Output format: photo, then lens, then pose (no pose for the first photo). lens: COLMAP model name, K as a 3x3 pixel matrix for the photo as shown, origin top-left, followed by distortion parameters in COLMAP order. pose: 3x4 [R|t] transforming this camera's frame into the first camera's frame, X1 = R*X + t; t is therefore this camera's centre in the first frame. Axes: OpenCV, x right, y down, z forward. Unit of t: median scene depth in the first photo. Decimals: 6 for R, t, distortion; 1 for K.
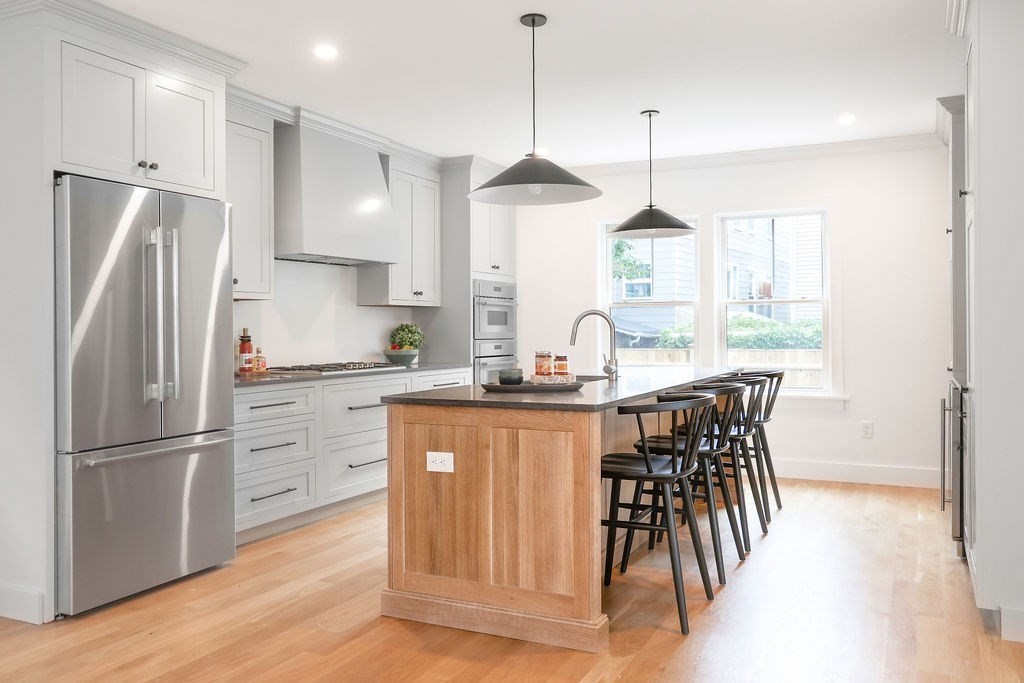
lens RADIAL K [[828.9, 0, 512.8], [0, 828.9, 320.6], [0, 0, 1]] dist [0.003227, 0.006291]
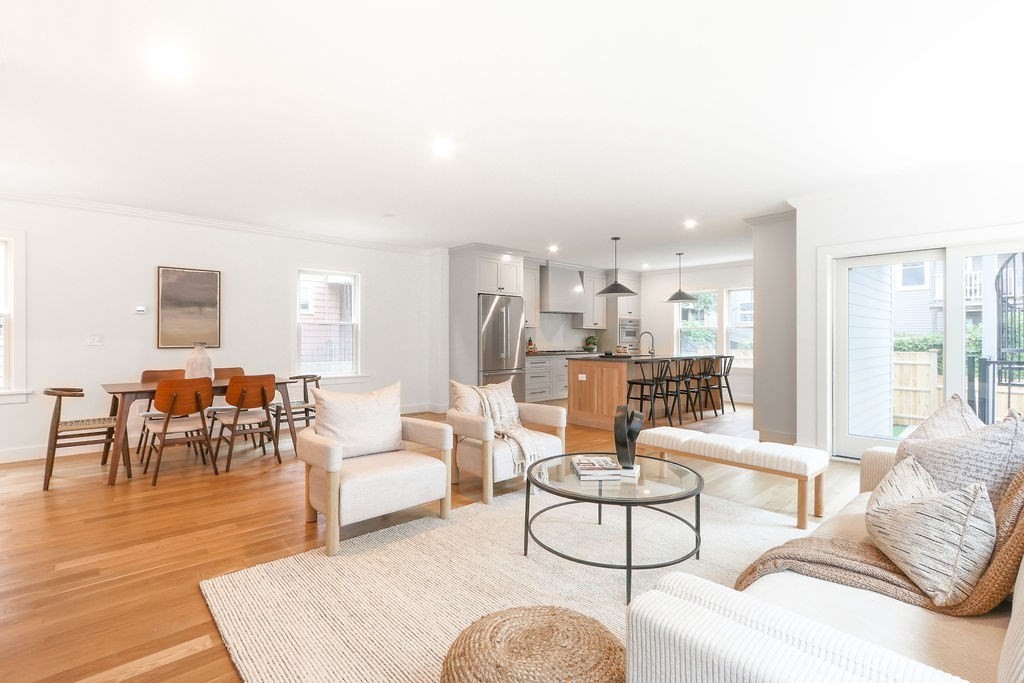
lens RADIAL K [[470.4, 0, 512.0], [0, 470.4, 341.5], [0, 0, 1]] dist [-0.000555, 0.000008]
pose [[0.932633, 0.010658, -0.360670, 0.217682], [-0.004514, 0.999830, 0.017873, -0.004296], [0.360799, -0.015041, 0.932522, -0.572400]]
